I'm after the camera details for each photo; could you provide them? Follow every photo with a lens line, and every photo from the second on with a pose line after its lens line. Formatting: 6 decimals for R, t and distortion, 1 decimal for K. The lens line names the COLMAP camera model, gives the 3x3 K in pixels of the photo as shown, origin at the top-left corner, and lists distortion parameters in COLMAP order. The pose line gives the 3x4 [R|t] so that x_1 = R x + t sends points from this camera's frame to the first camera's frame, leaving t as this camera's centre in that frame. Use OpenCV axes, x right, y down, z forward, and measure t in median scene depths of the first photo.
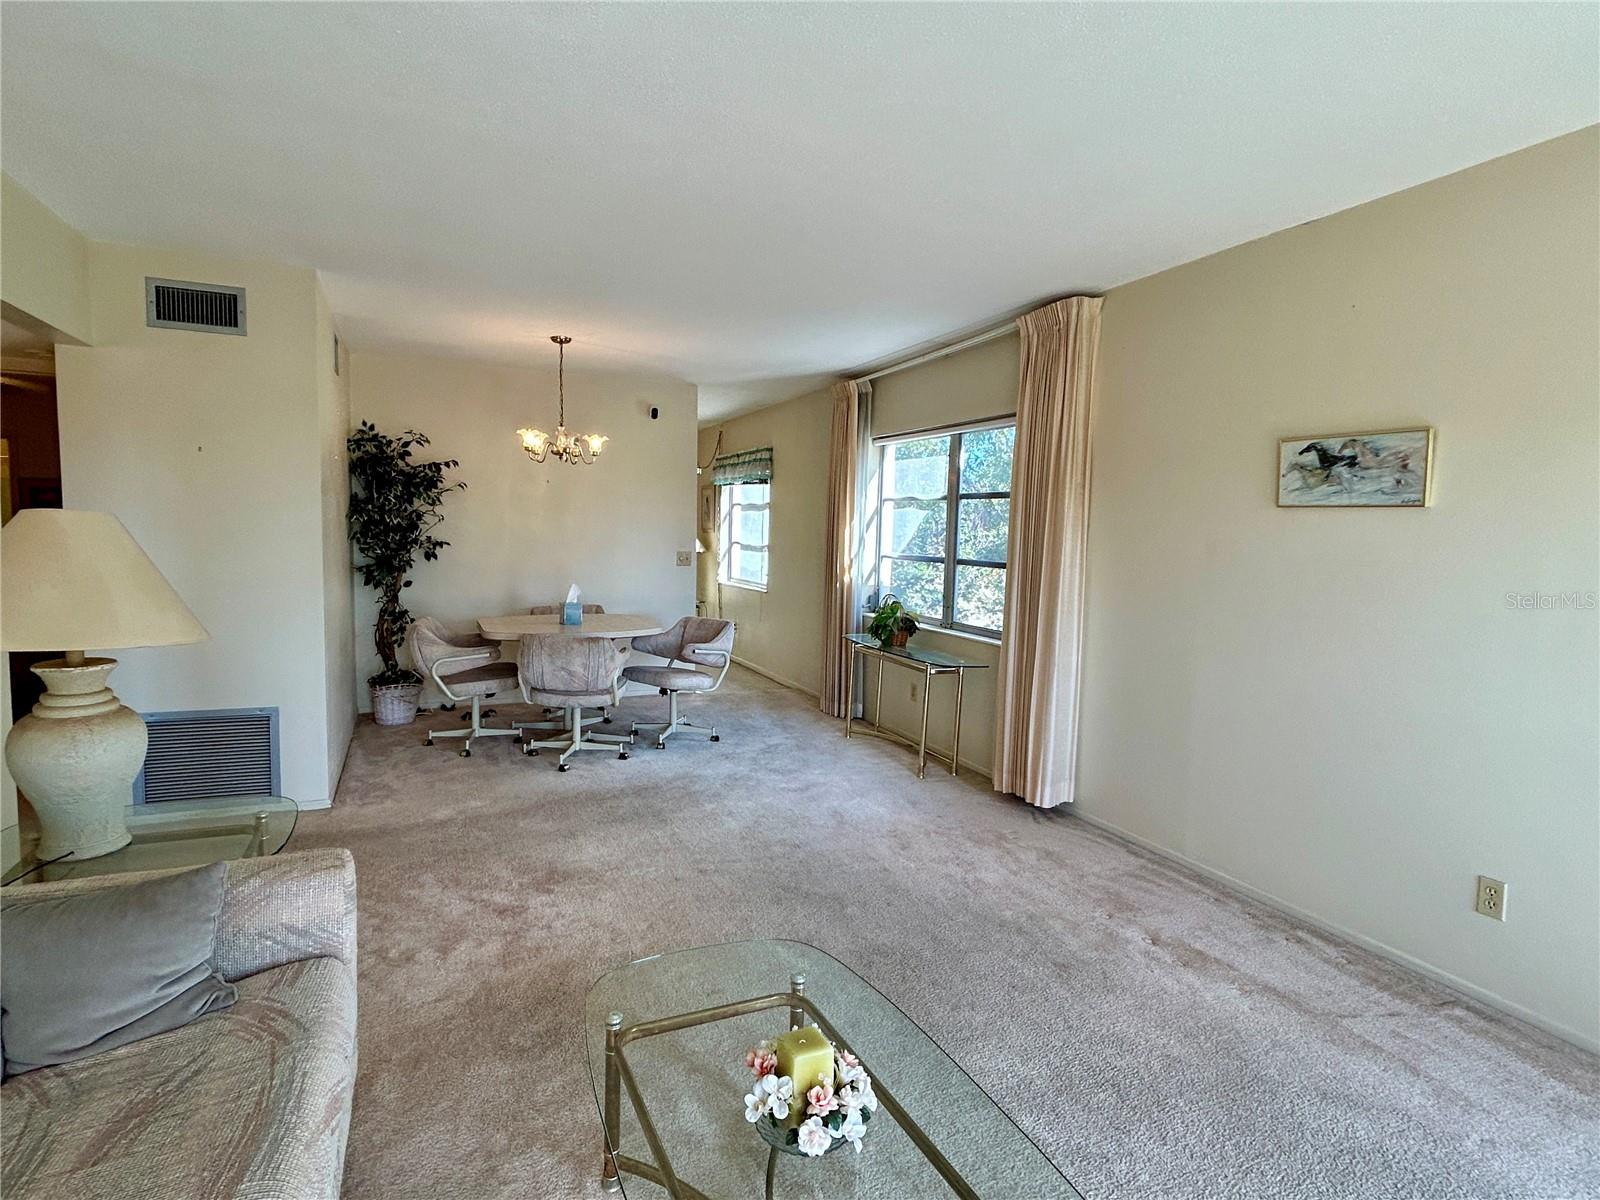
lens RADIAL K [[852.0, 0, 796.4], [0, 852.0, 602.1], [0, 0, 1]] dist [-0.005969, -0.002450]
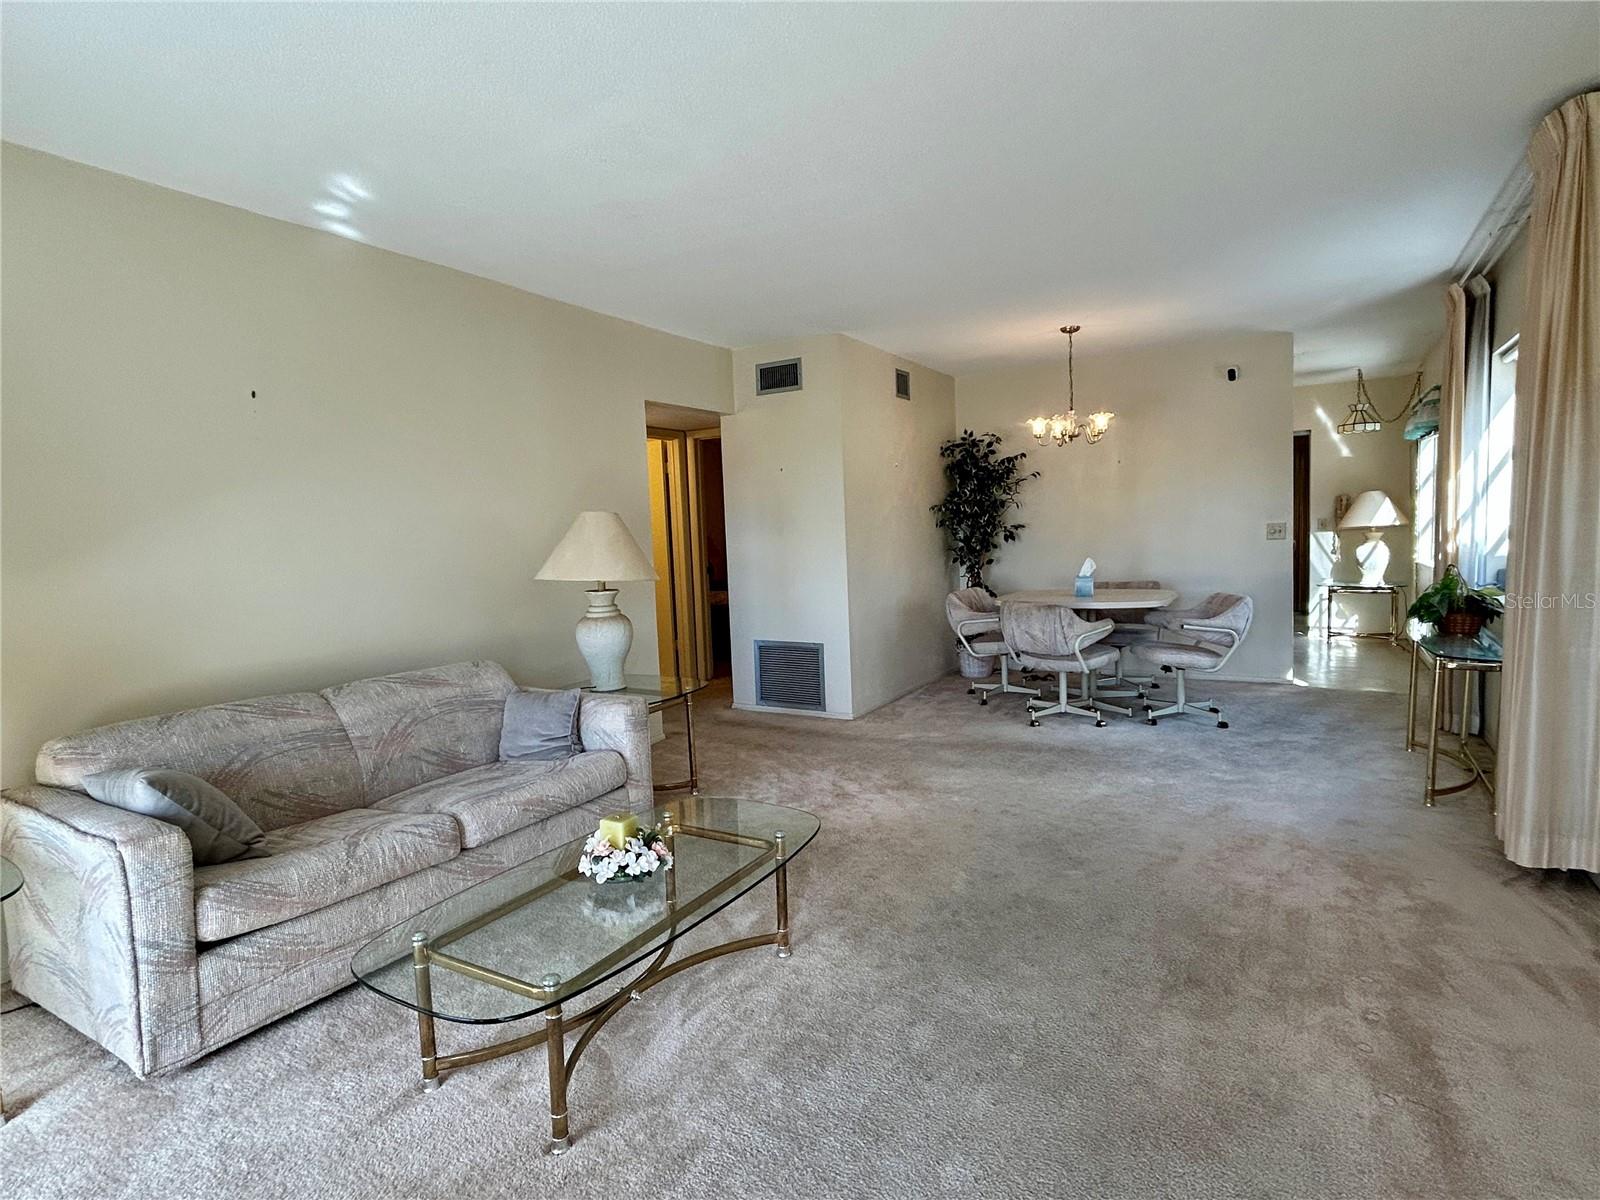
lens RADIAL K [[852.0, 0, 785.2], [0, 852.0, 608.4], [0, 0, 1]] dist [-0.005969, -0.002450]
pose [[0.563643, 0.029670, -0.825485, 0.433343], [-0.019181, 0.999555, 0.022830, 0.025790], [0.825796, 0.002965, 0.563962, 0.107102]]
